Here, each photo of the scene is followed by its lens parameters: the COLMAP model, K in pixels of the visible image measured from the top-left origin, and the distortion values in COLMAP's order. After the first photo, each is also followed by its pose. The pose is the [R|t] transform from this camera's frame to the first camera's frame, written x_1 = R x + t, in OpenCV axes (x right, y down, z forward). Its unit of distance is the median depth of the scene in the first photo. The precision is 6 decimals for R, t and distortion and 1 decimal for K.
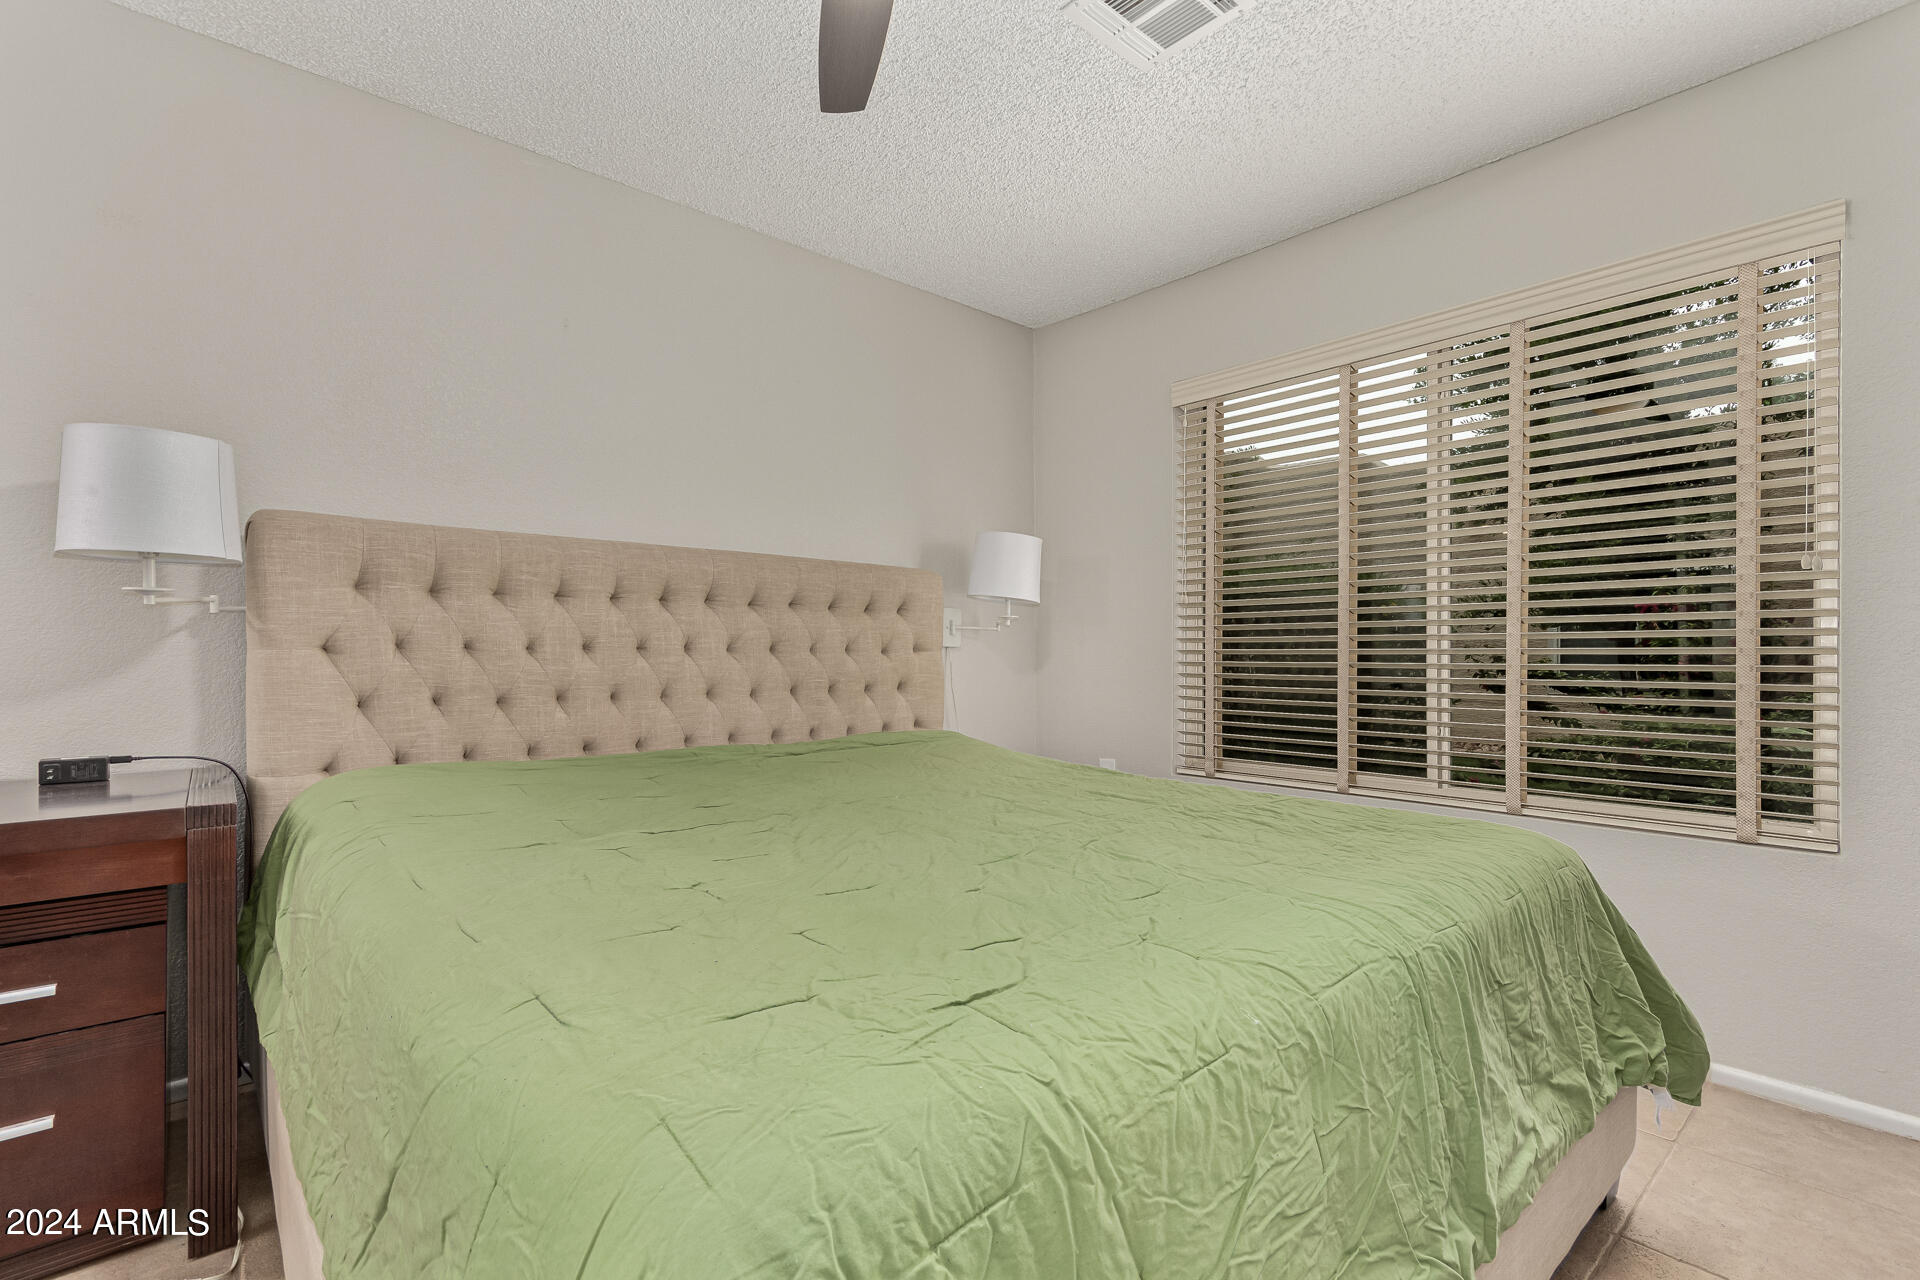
lens RADIAL K [[893.9, 0, 950.0], [0, 893.9, 648.7], [0, 0, 1]] dist [-0.001596, 0.000451]
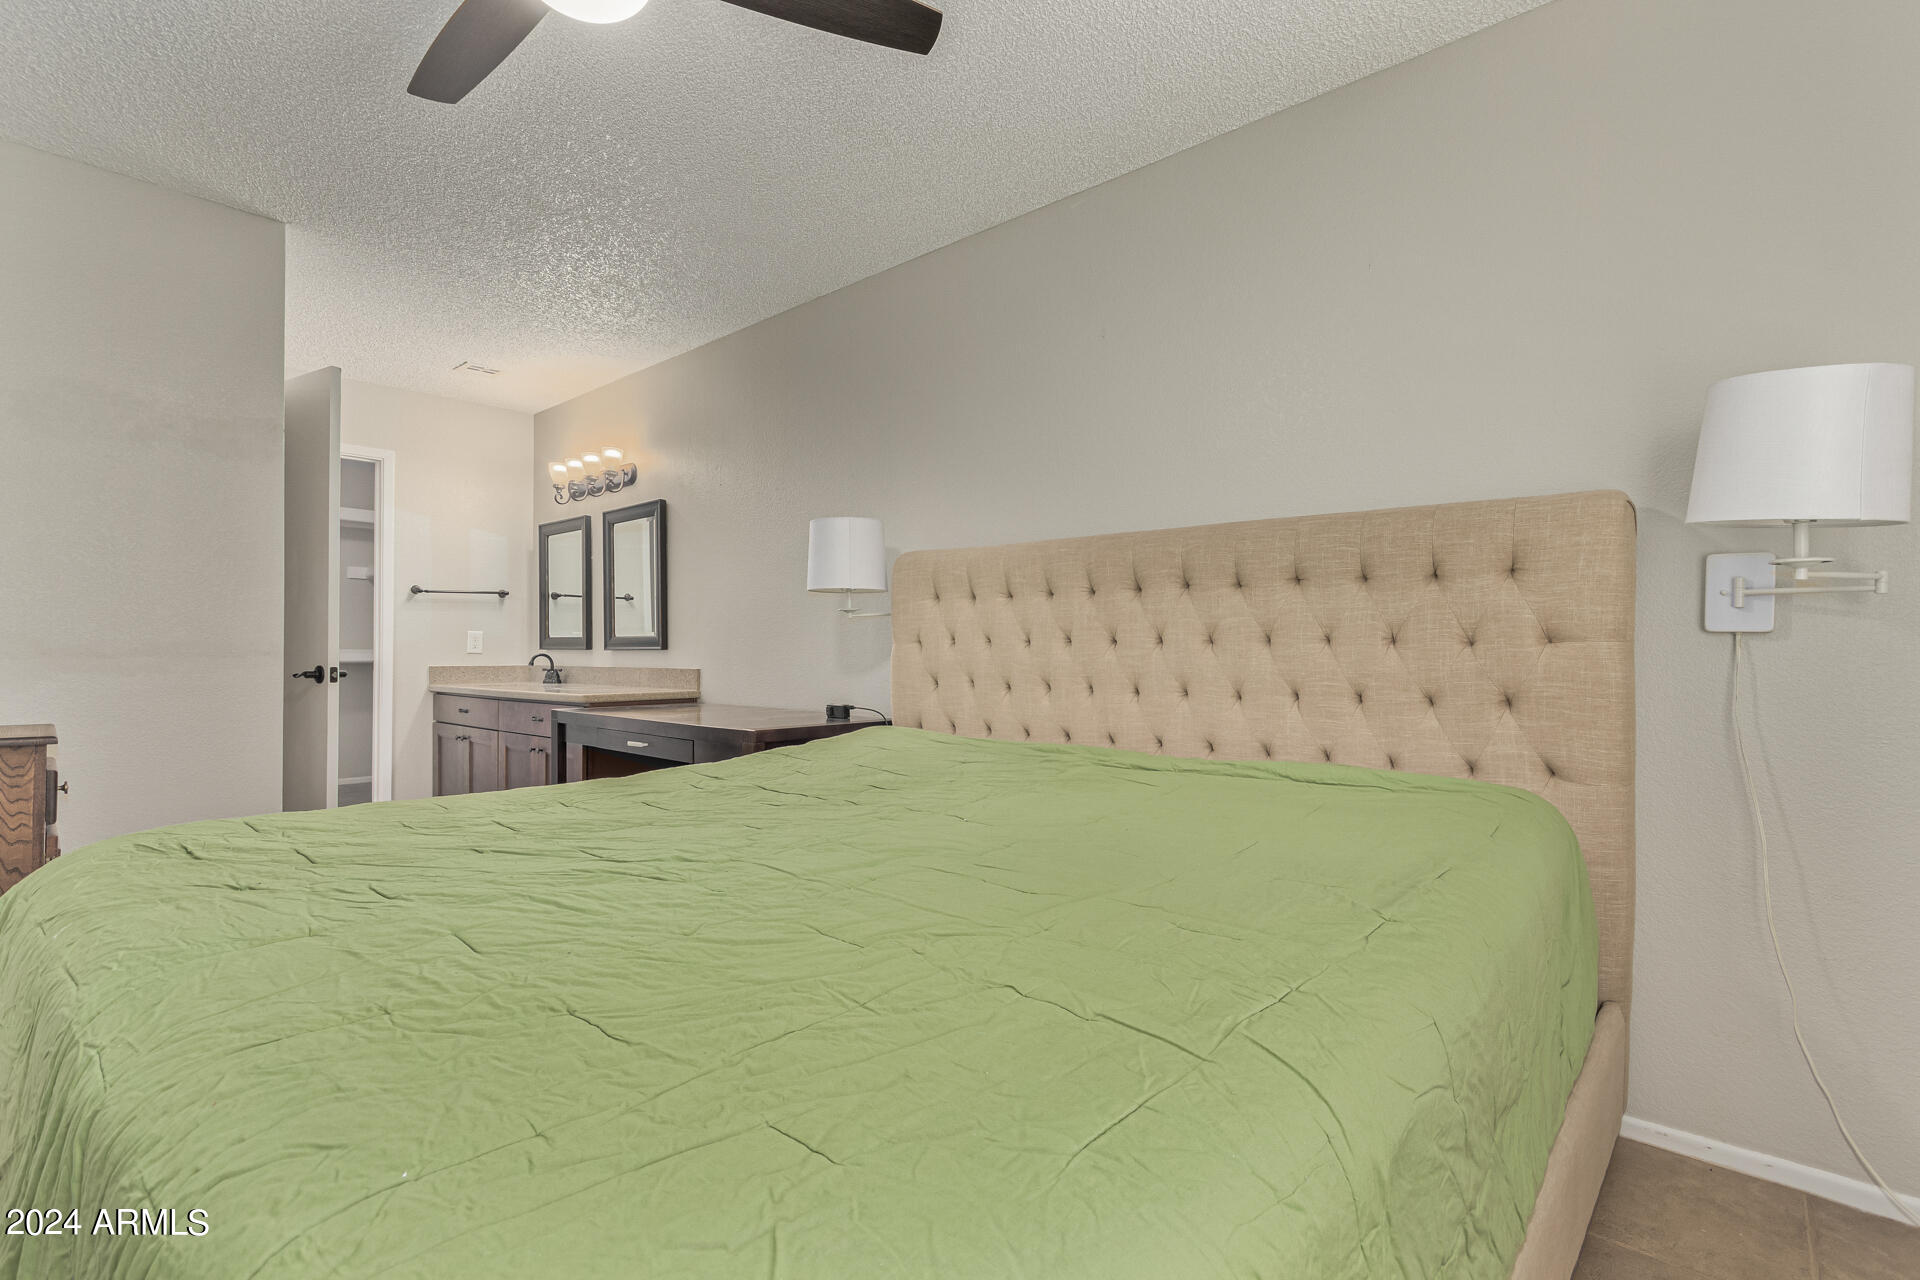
lens RADIAL K [[893.9, 0, 951.8], [0, 893.9, 644.8], [0, 0, 1]] dist [-0.001596, 0.000451]
pose [[0.112825, -0.008107, -0.993582, 0.535658], [0.000950, 0.999967, -0.008051, 0.010472], [0.993614, -0.000035, 0.112829, 0.622046]]
